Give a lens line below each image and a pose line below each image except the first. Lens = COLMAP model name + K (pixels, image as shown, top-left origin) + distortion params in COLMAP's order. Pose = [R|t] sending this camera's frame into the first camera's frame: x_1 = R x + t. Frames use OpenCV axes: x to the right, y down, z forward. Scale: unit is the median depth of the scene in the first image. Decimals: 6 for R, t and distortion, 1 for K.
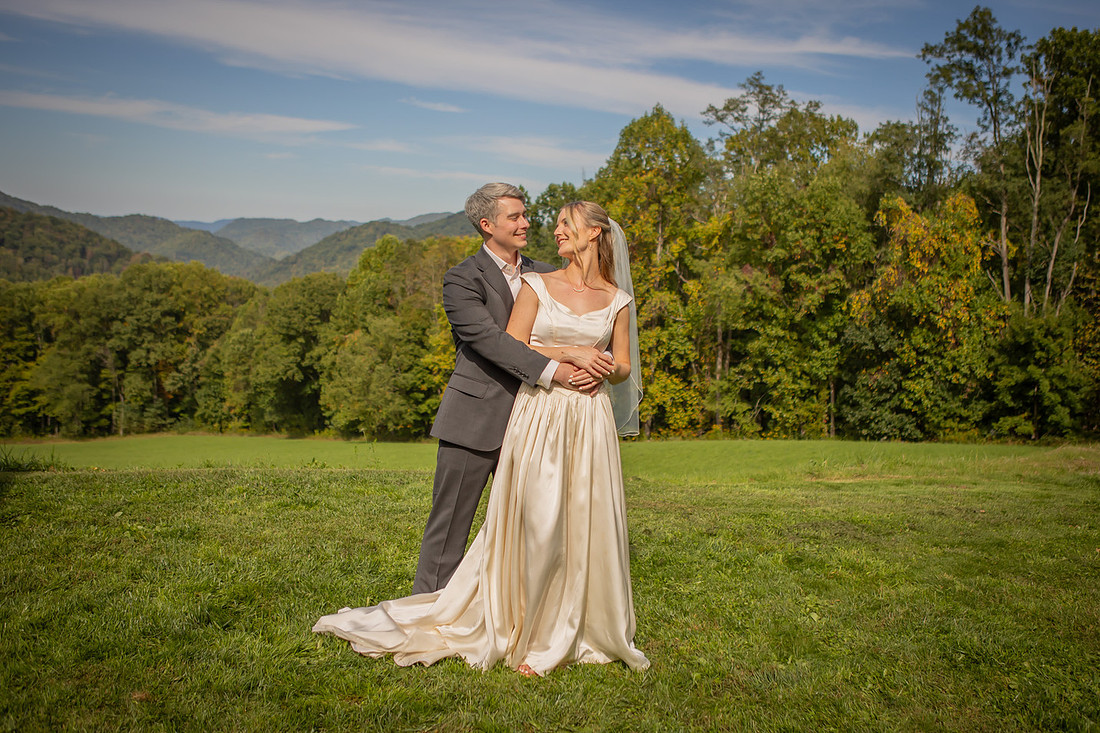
lens RADIAL K [[1091.3, 0, 568.0], [0, 1091.3, 336.4], [0, 0, 1]] dist [-0.057473, 0.000000]
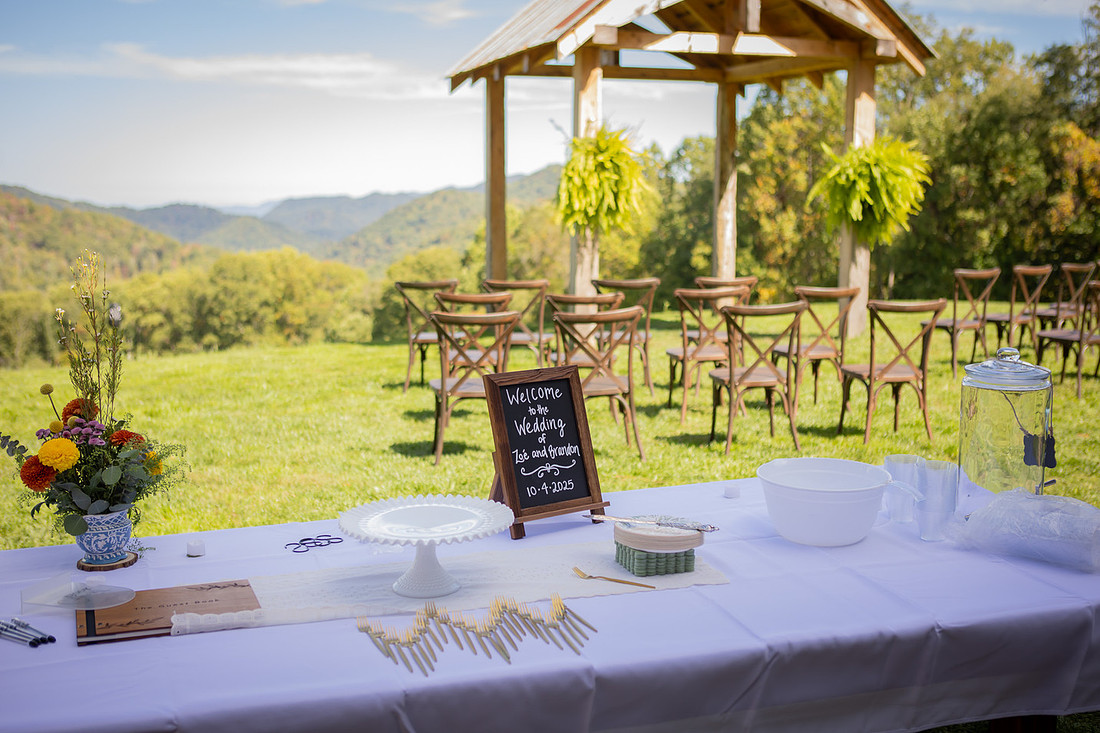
lens RADIAL K [[1256.3, 0, 524.2], [0, 1256.3, 363.1], [0, 0, 1]] dist [-0.036628, 0.000000]
pose [[0.991821, -0.062335, -0.111380, -0.031990], [0.066814, 0.997081, 0.036944, 0.005474], [0.108752, -0.044083, 0.993091, -0.080510]]
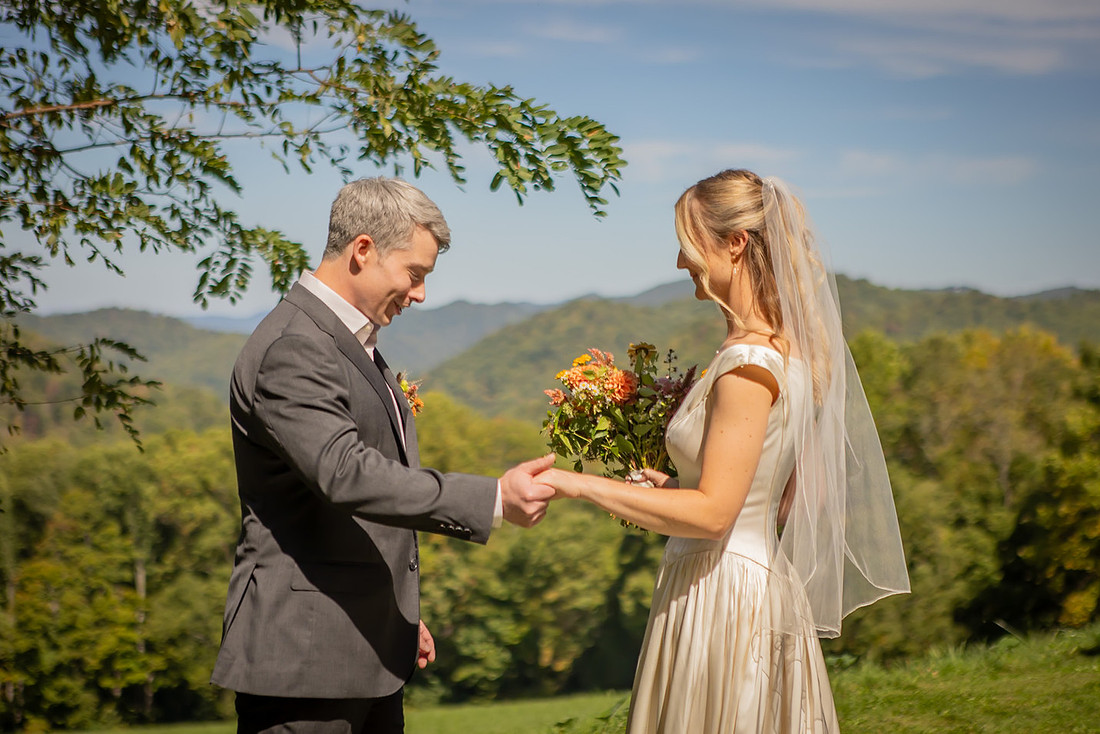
lens RADIAL K [[2254.2, 0, 559.9], [0, 2254.2, 372.1], [0, 0, 1]] dist [0.237193, 0.000000]
pose [[0.986503, -0.041924, -0.158286, -0.132134], [0.031024, 0.997014, -0.070719, 0.003055], [0.160778, 0.064854, 0.984858, -0.143854]]
